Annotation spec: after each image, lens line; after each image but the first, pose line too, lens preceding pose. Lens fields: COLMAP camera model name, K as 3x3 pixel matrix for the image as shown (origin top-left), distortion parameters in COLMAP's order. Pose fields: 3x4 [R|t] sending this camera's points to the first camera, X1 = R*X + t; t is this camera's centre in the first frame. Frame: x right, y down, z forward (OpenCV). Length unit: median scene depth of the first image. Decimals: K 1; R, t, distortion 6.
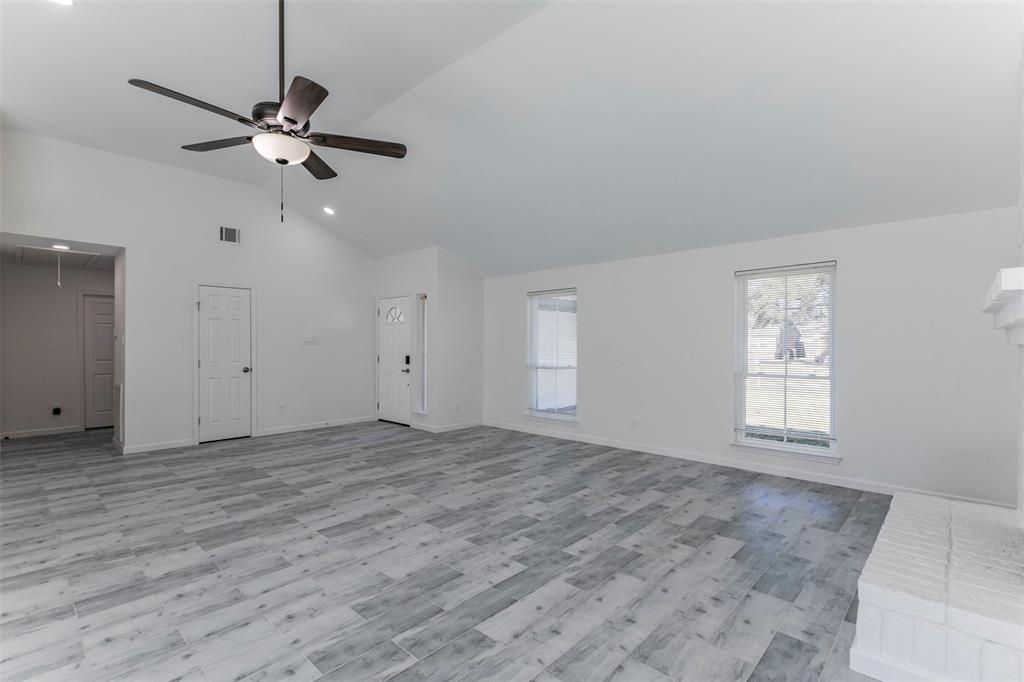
lens RADIAL K [[468.9, 0, 526.7], [0, 468.9, 343.2], [0, 0, 1]] dist [0.001120, 0.000619]
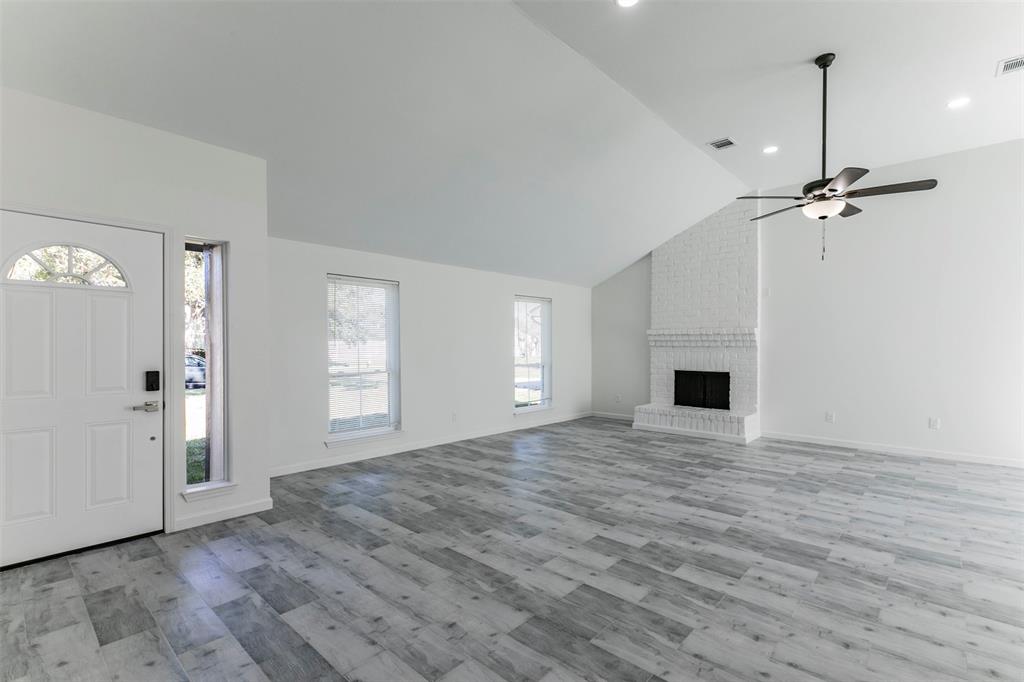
lens RADIAL K [[478.7, 0, 514.2], [0, 478.7, 346.9], [0, 0, 1]] dist [0.002433, 0.000111]
pose [[0.003812, -0.004810, 0.999981, -1.366544], [-0.007426, 0.999961, 0.004838, 0.003735], [-0.999965, -0.007444, 0.003776, 1.336533]]
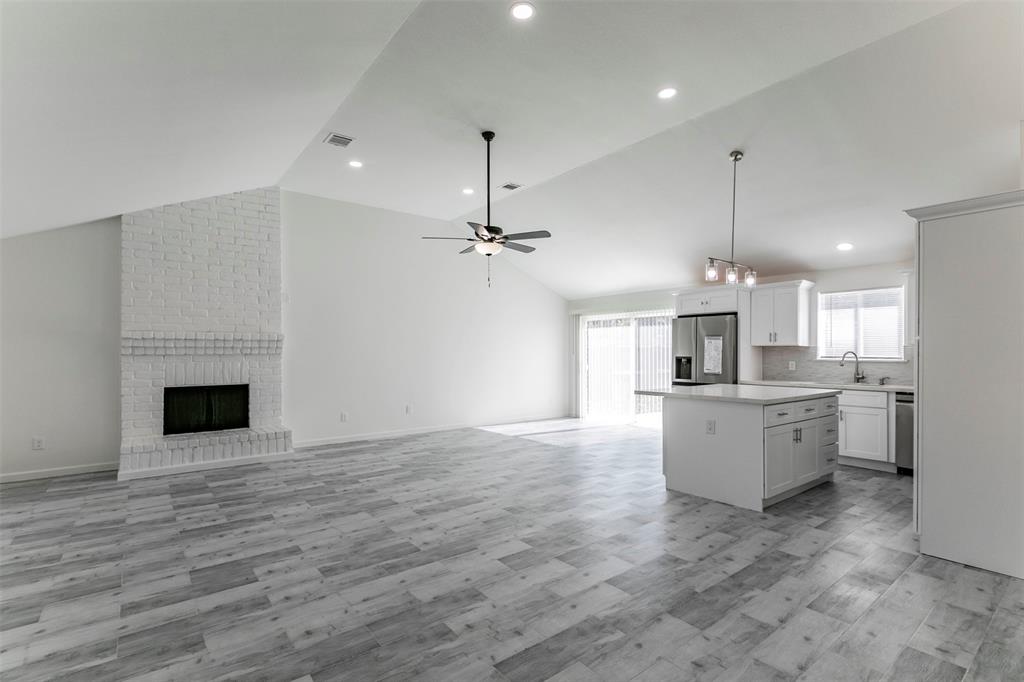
lens RADIAL K [[480.2, 0, 524.5], [0, 480.2, 355.2], [0, 0, 1]] dist [0.002092, -0.000749]
pose [[-0.987110, 0.000570, 0.160043, -0.668437], [0.000989, 0.999996, 0.002540, 0.004372], [-0.160040, 0.002665, -0.987107, 1.975628]]
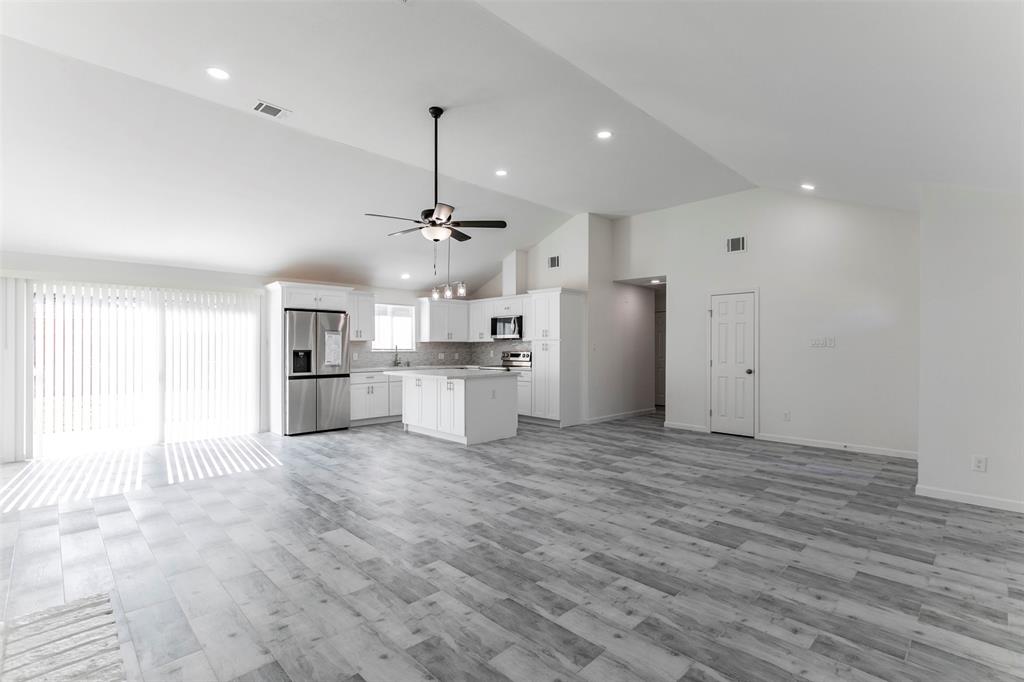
lens RADIAL K [[478.7, 0, 514.2], [0, 478.7, 346.9], [0, 0, 1]] dist [0.002433, 0.000111]
pose [[-0.059848, 0.001602, -0.998206, 0.838528], [0.001851, 0.999997, 0.001494, 0.000549], [0.998206, -0.001759, -0.059851, 0.967757]]
